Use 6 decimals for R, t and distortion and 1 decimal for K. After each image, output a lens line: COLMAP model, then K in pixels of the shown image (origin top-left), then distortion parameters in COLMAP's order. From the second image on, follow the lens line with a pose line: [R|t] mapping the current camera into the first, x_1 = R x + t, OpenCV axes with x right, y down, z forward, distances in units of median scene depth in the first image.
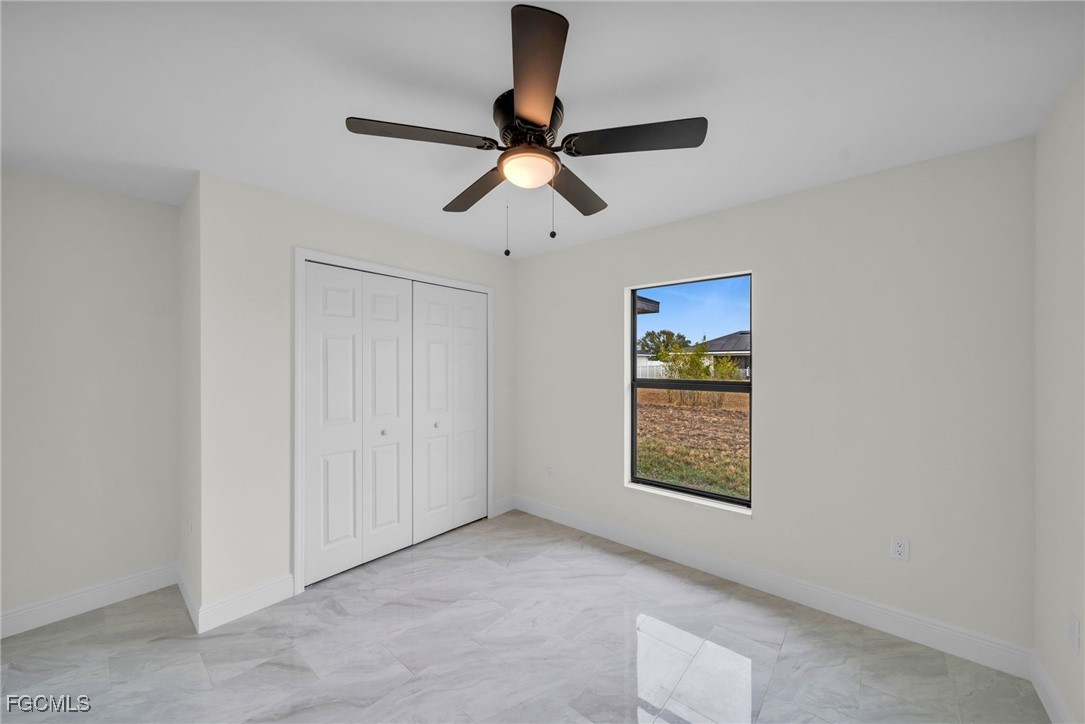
lens RADIAL K [[387.5, 0, 542.2], [0, 387.5, 370.1], [0, 0, 1]] dist [-0.000032, -0.000714]
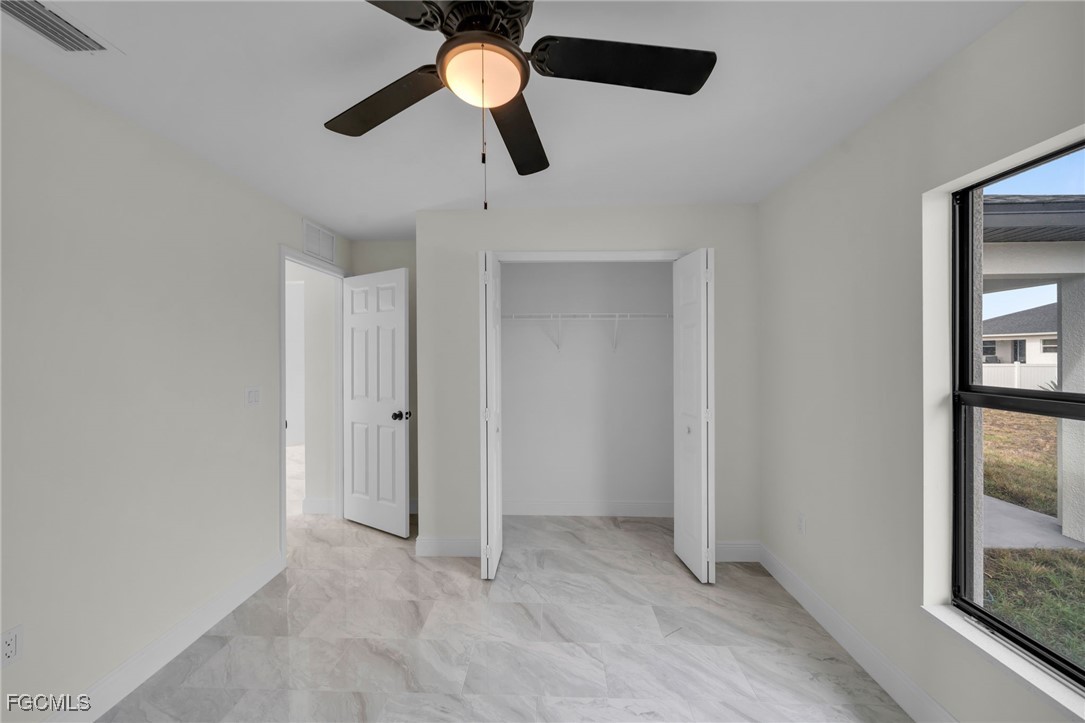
lens RADIAL K [[387.5, 0, 546.0], [0, 387.5, 363.2], [0, 0, 1]] dist [-0.000032, -0.000714]
pose [[0.623508, 0.009849, -0.781755, 0.336045], [-0.007342, 0.999950, 0.006742, -0.004338], [0.781782, 0.001536, 0.623550, 0.382903]]
